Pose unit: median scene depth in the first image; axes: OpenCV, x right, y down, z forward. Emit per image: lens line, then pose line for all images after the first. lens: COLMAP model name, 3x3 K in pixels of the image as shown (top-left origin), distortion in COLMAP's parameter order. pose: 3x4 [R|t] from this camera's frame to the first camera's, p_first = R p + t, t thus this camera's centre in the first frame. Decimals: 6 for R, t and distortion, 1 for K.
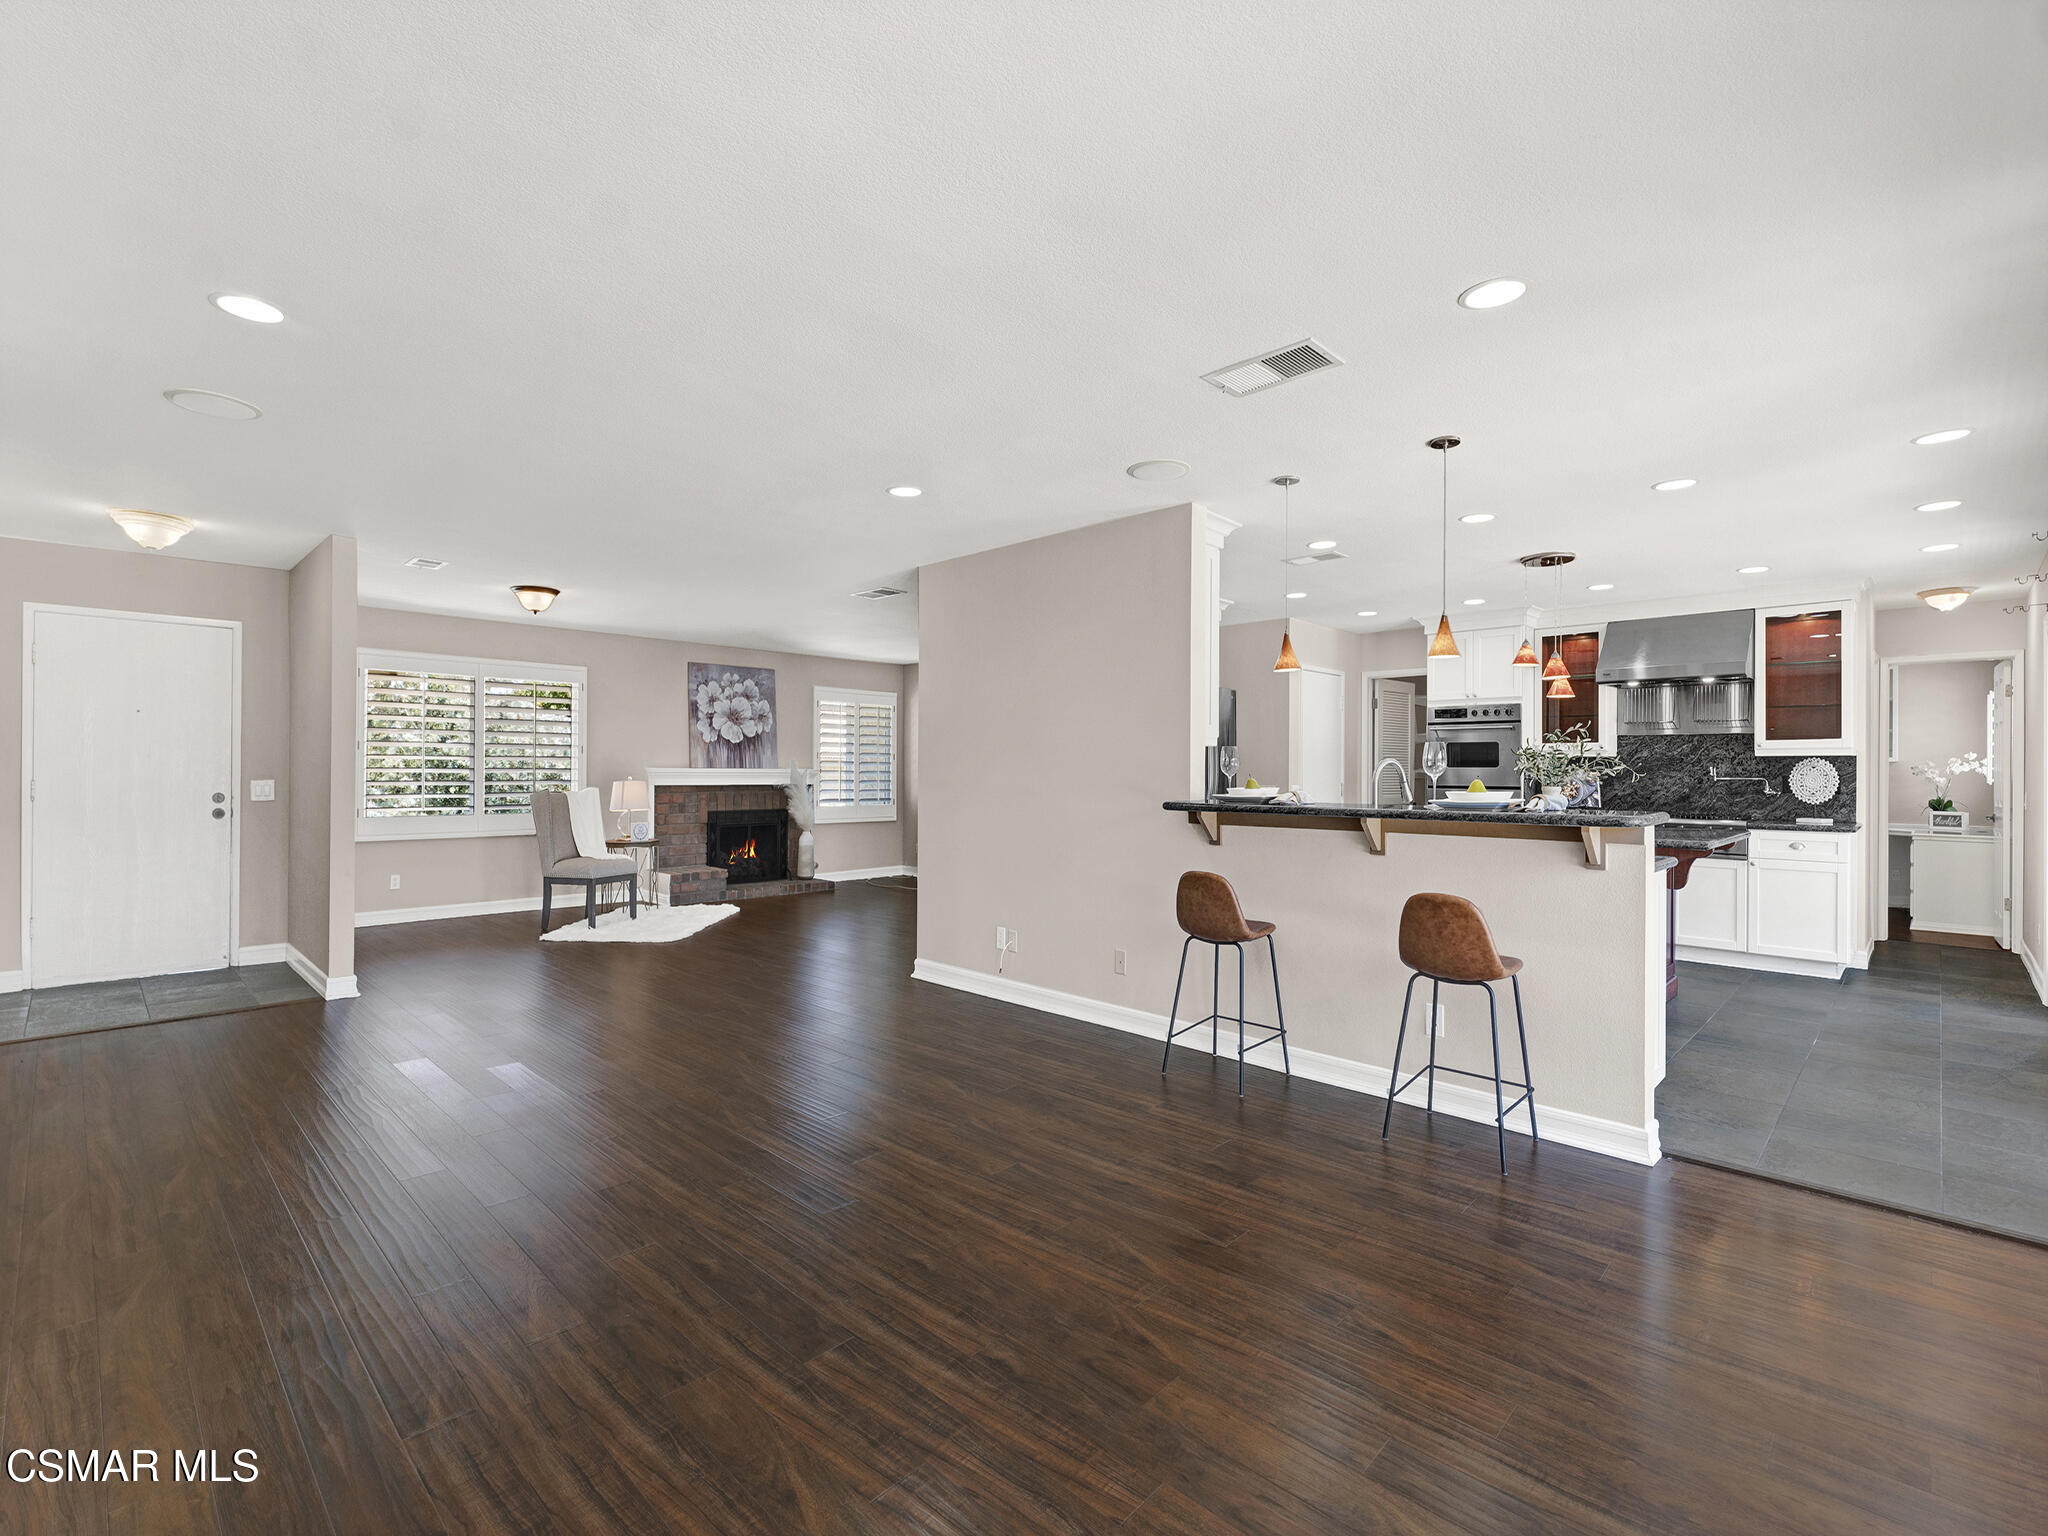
lens RADIAL K [[917.0, 0, 1016.2], [0, 917.0, 770.1], [0, 0, 1]] dist [0.000785, -0.000171]
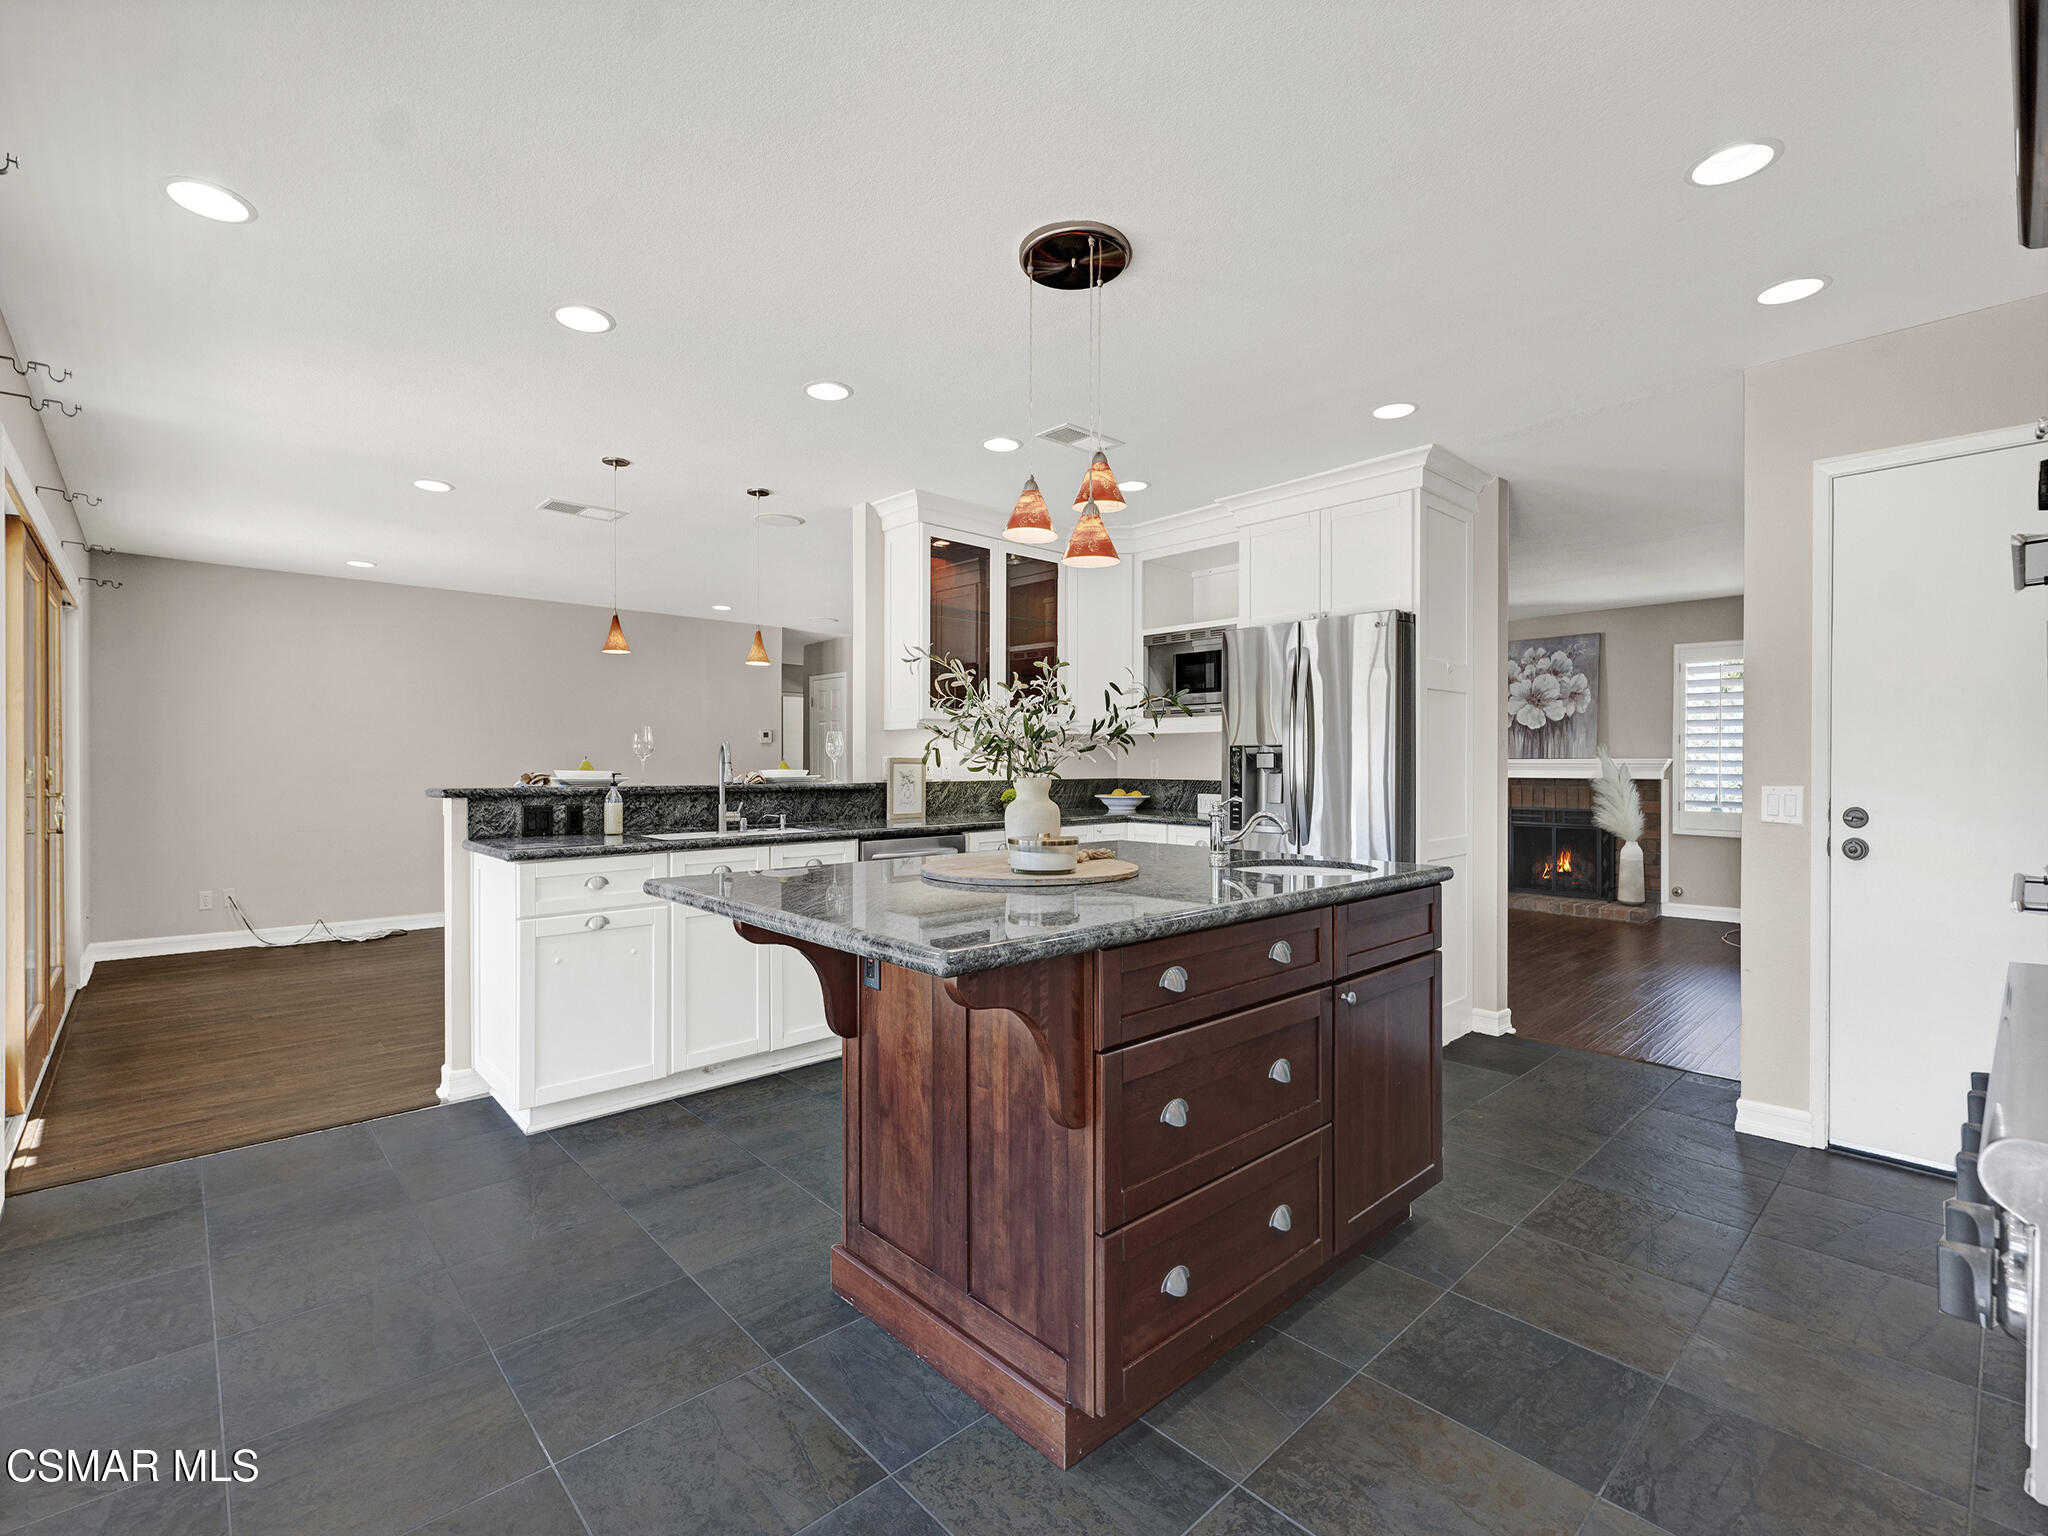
lens RADIAL K [[917.0, 0, 1015.5], [0, 917.0, 769.2], [0, 0, 1]] dist [0.000785, -0.000171]
pose [[-0.018372, -0.004277, -0.999822, 0.549238], [0.001016, 0.999990, -0.004296, 0.010837], [0.999831, -0.001095, -0.018367, 0.525855]]
